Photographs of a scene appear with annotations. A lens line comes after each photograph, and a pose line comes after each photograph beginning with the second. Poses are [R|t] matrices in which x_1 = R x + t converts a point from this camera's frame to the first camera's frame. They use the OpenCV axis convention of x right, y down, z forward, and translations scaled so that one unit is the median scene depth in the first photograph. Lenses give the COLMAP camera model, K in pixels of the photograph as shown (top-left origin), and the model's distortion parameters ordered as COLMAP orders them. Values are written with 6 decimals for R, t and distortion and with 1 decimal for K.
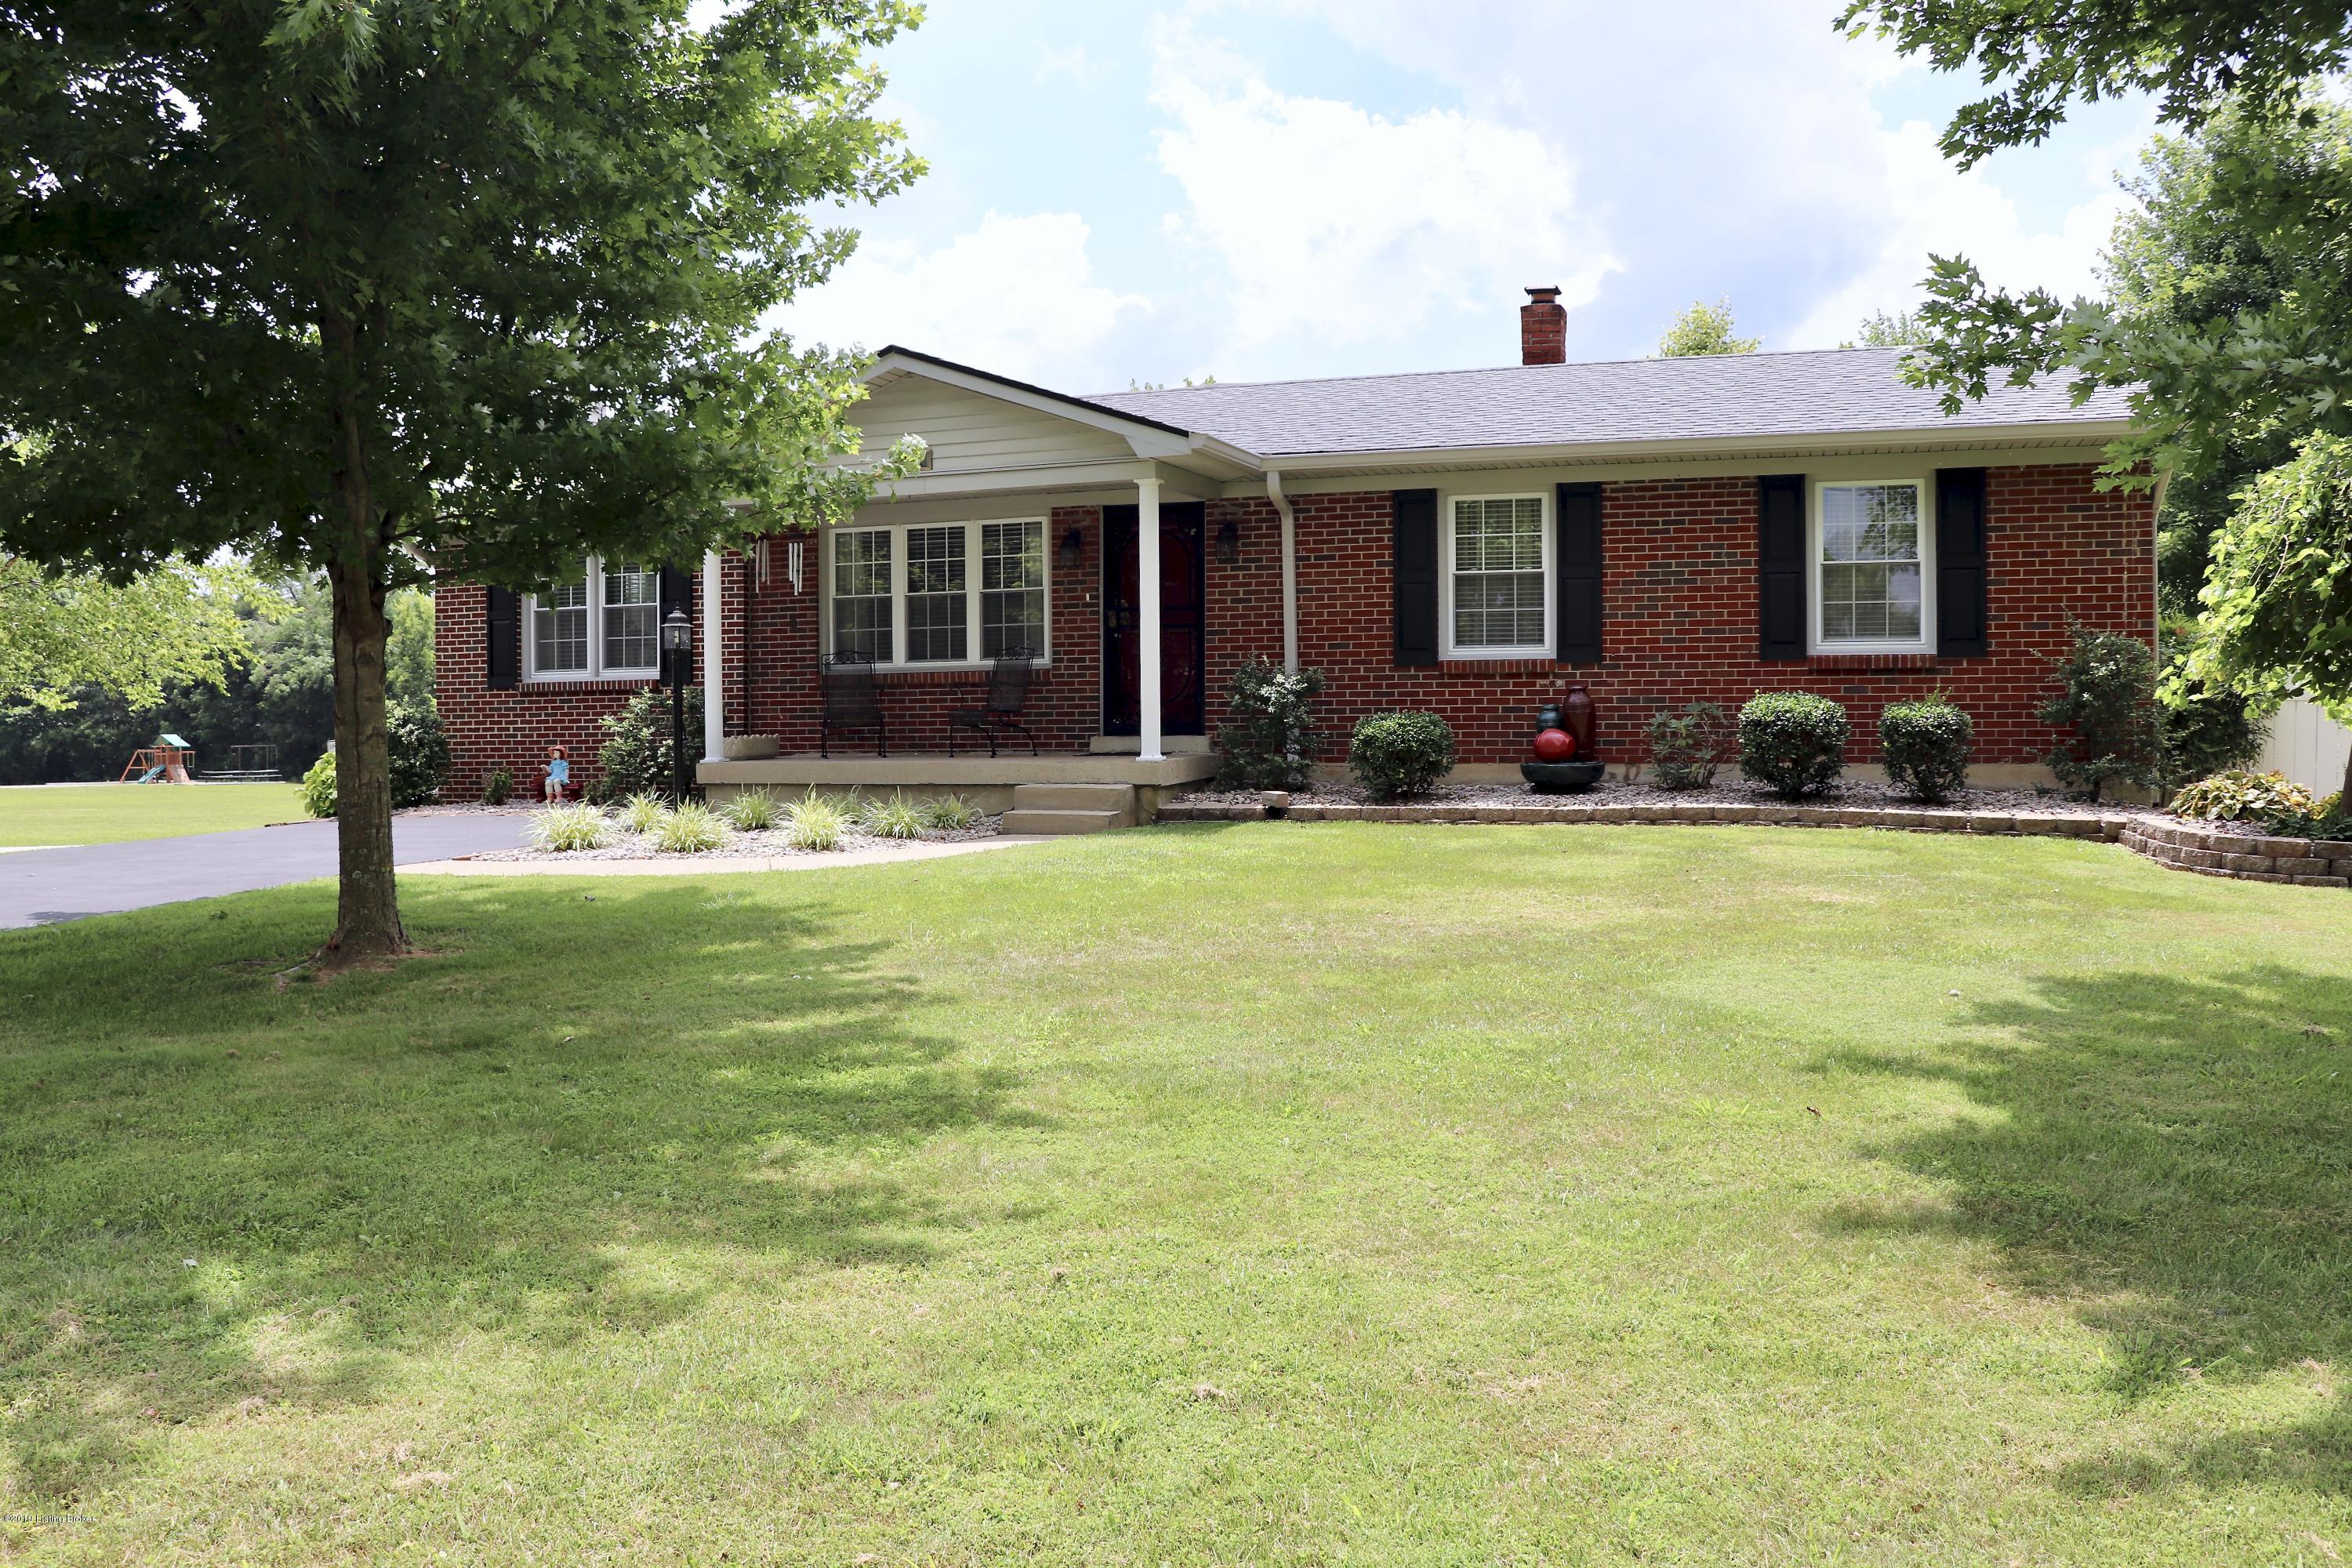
lens RADIAL K [[2131.2, 0, 1175.6], [0, 2131.2, 789.6], [0, 0, 1]] dist [-0.136302, -0.006665]
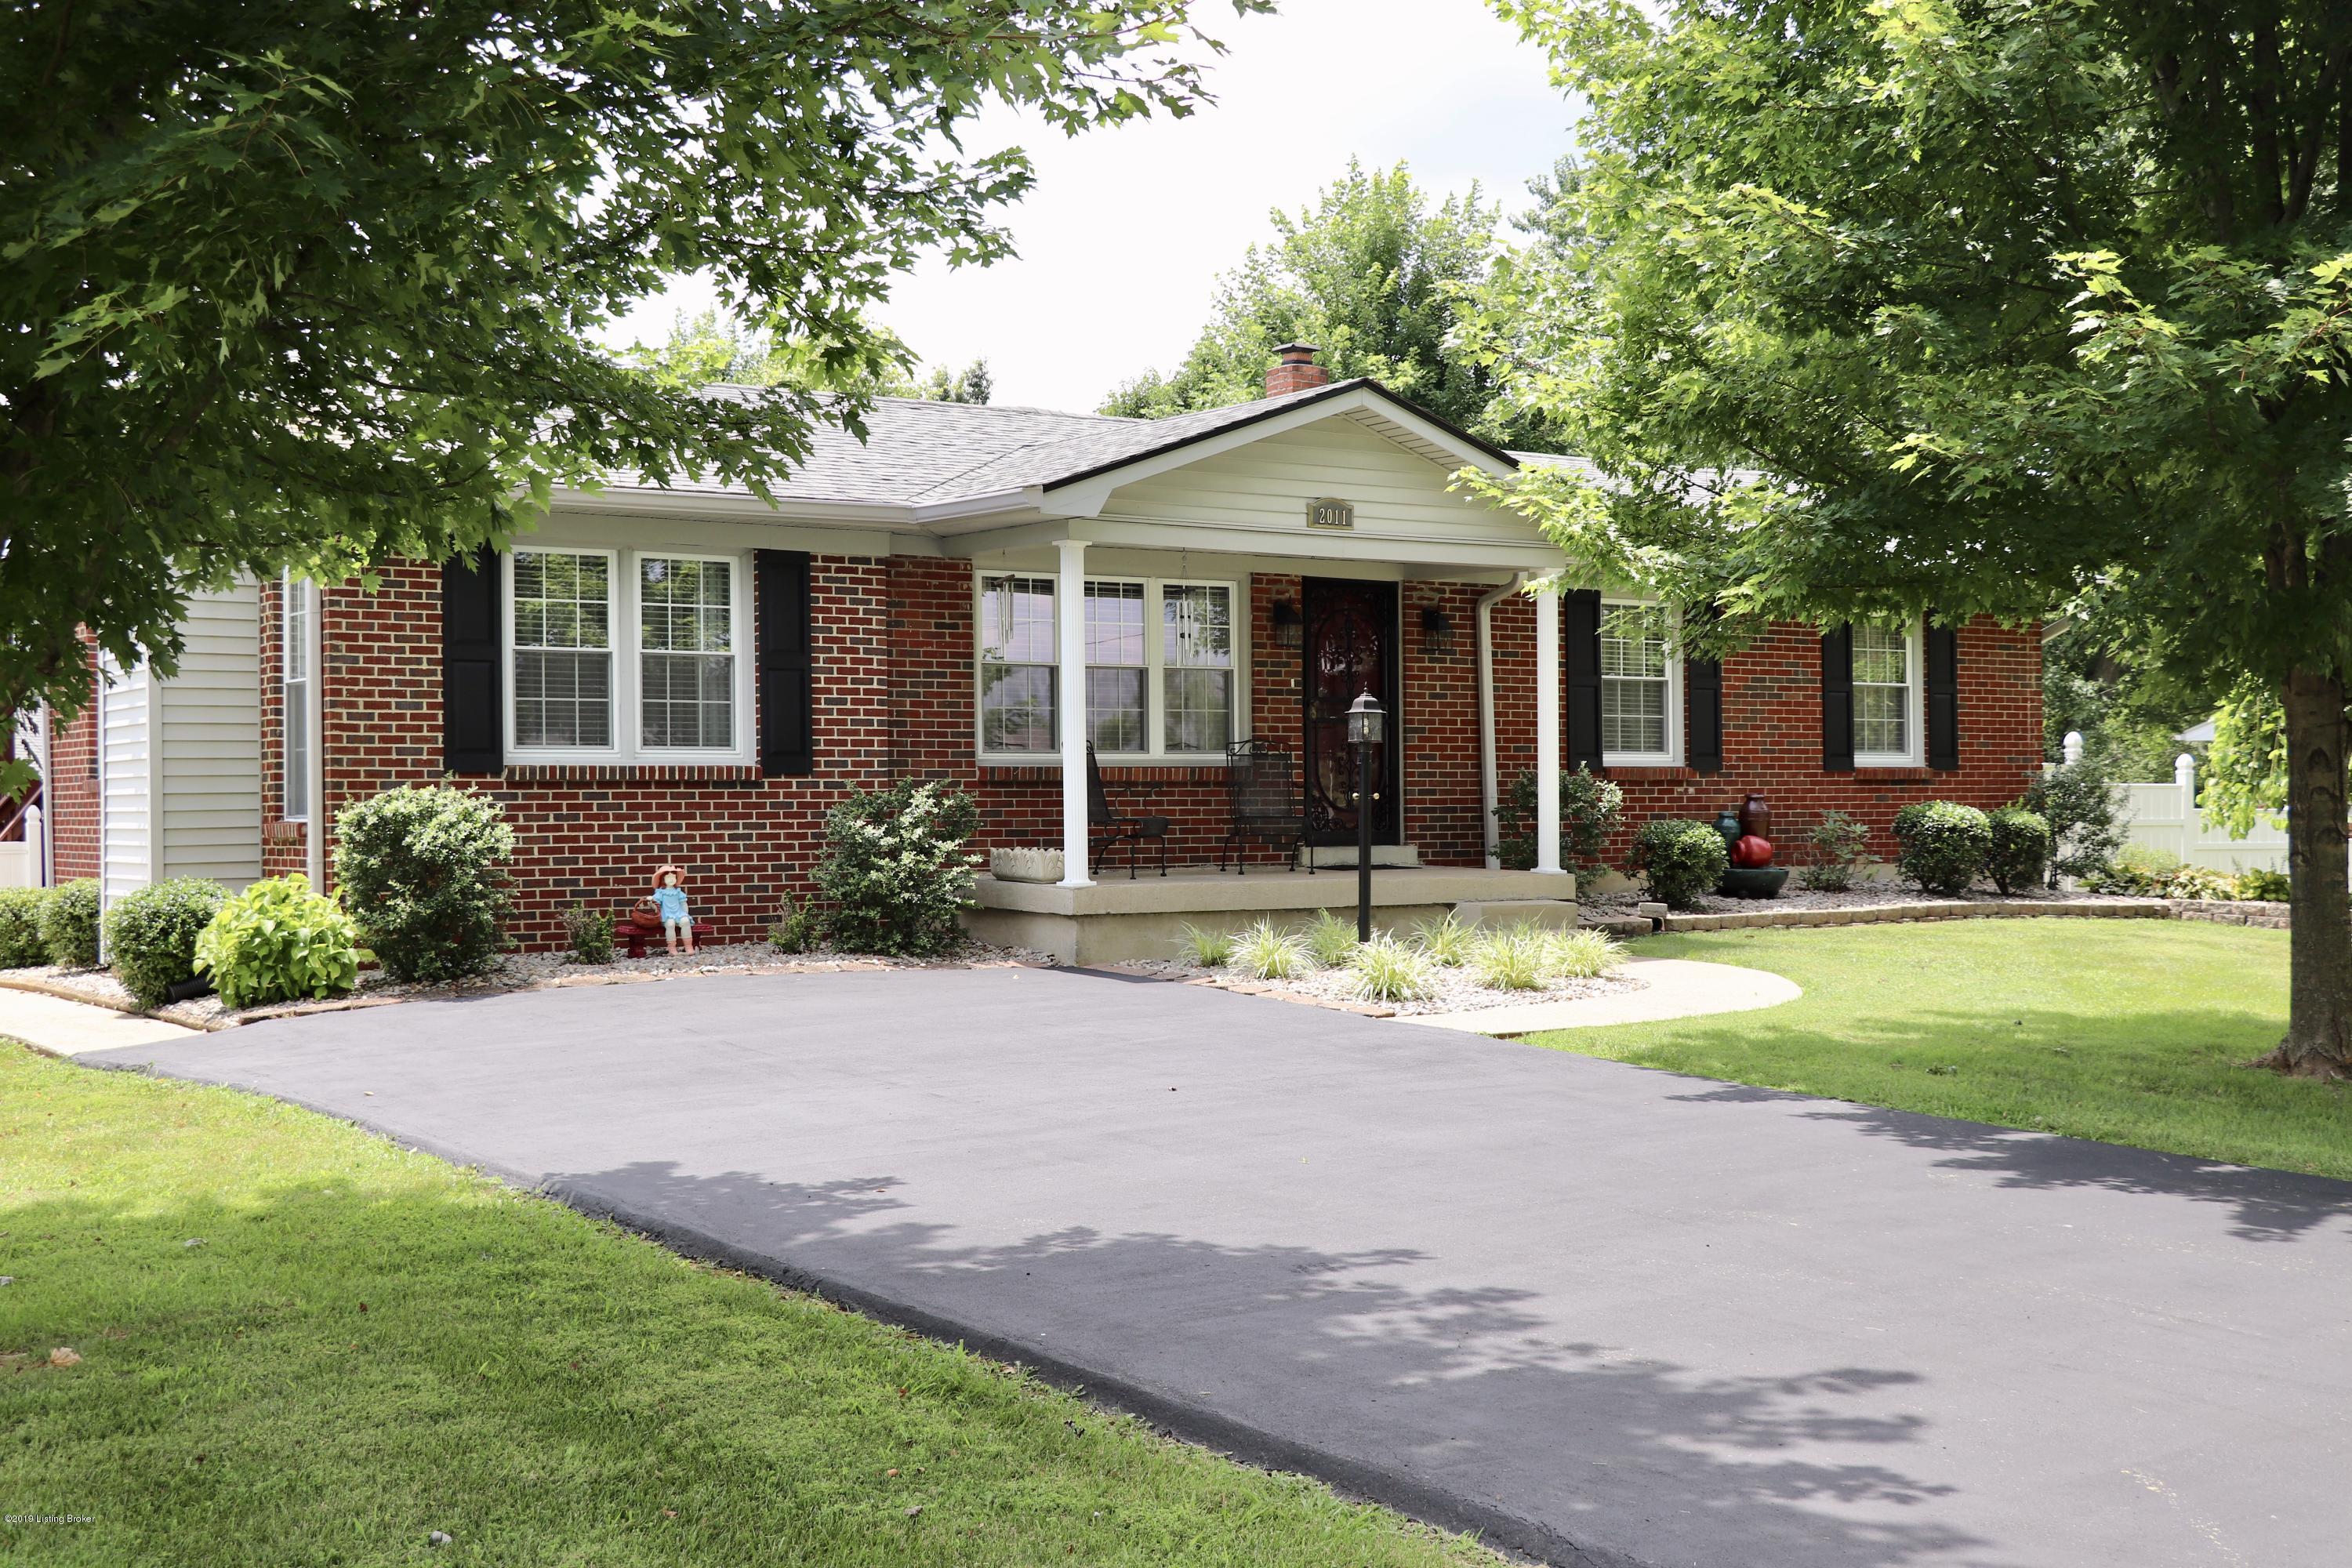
lens RADIAL K [[2783.4, 0, 1175.7], [0, 2783.4, 785.0], [0, 0, 1]] dist [-0.023337, 0.000000]
pose [[0.570133, 0.017085, 0.821374, -0.873328], [0.032841, 0.998511, -0.043566, -0.003357], [-0.820895, 0.051813, 0.568723, 0.384899]]
